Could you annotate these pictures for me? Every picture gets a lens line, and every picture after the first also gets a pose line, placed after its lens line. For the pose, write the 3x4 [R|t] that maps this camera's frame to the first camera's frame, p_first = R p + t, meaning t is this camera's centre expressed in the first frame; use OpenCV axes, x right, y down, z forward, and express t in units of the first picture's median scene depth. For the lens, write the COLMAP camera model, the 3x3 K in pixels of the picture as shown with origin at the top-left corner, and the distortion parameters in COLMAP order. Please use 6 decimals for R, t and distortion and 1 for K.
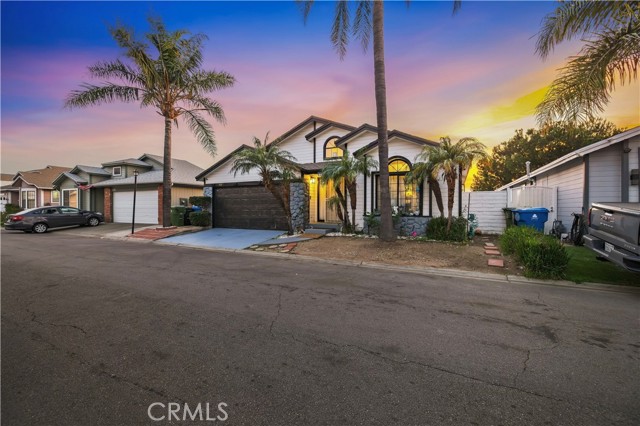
lens RADIAL K [[280.9, 0, 320.0], [0, 280.9, 213.0], [0, 0, 1]] dist [-0.000572, -0.000031]
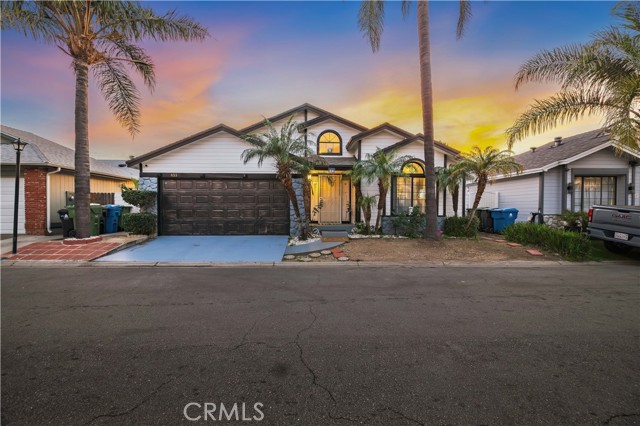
lens RADIAL K [[279.3, 0, 329.9], [0, 279.3, 216.4], [0, 0, 1]] dist [0.000832, -0.000004]
pose [[0.860556, -0.014871, 0.509139, -0.412936], [0.006430, 0.999811, 0.018335, -0.006677], [-0.509316, -0.012505, 0.860489, 0.201942]]
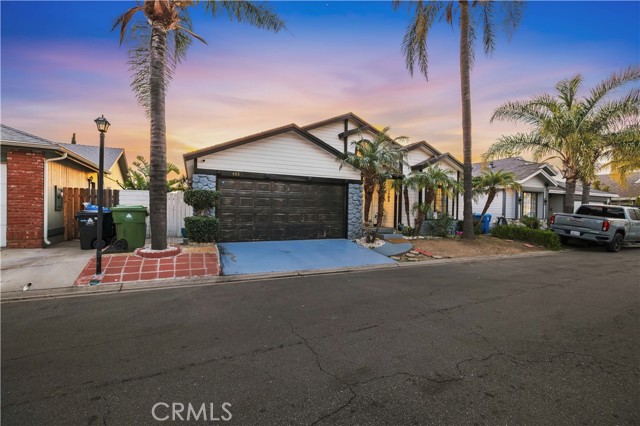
lens RADIAL K [[279.3, 0, 329.9], [0, 279.3, 216.4], [0, 0, 1]] dist [0.000832, -0.000004]
pose [[0.590868, -0.009688, 0.806710, -0.811565], [-0.003592, 0.999886, 0.014638, -0.016407], [-0.806760, -0.011547, 0.590766, 0.503235]]
